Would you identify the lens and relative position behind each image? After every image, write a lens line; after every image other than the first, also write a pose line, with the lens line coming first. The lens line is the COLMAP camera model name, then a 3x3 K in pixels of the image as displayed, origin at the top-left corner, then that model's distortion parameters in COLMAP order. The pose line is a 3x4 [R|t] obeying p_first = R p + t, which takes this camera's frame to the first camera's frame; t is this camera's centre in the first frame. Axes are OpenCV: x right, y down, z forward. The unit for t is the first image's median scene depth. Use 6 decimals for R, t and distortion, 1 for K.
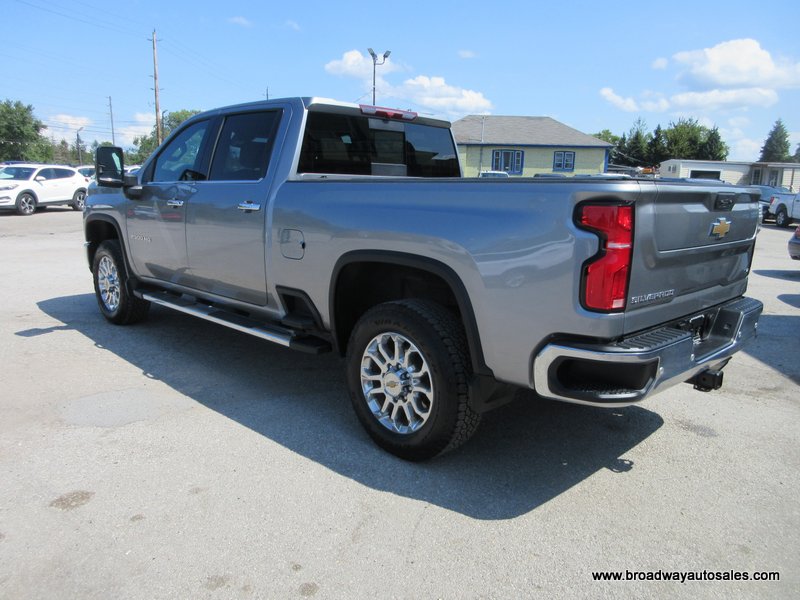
lens RADIAL K [[602.9, 0, 400.0], [0, 602.9, 300.0], [0, 0, 1]] dist [0.009301, 0.000088]
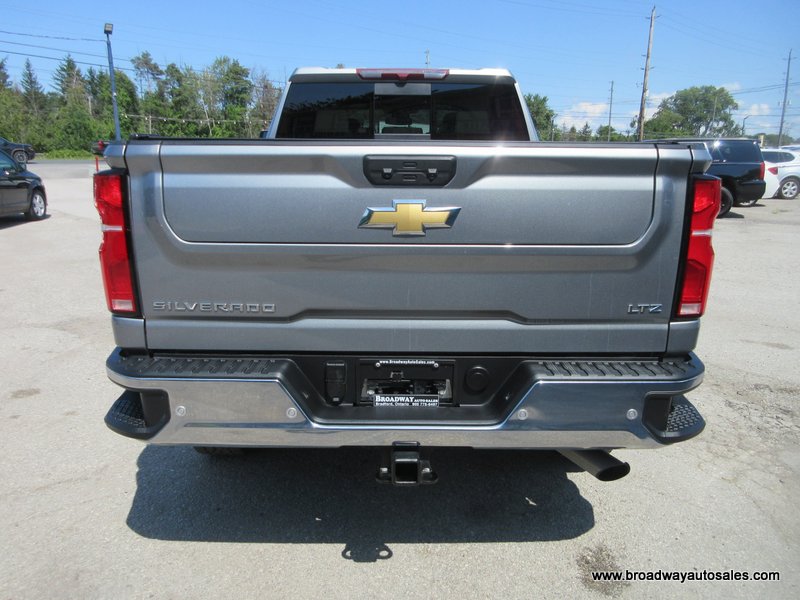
lens RADIAL K [[602.9, 0, 400.0], [0, 602.9, 300.0], [0, 0, 1]] dist [0.009301, 0.000088]
pose [[0.712692, 0.142157, -0.686922, 0.552627], [-0.122622, 0.989420, 0.077536, -0.049859], [0.690677, 0.028972, 0.722583, 0.339132]]
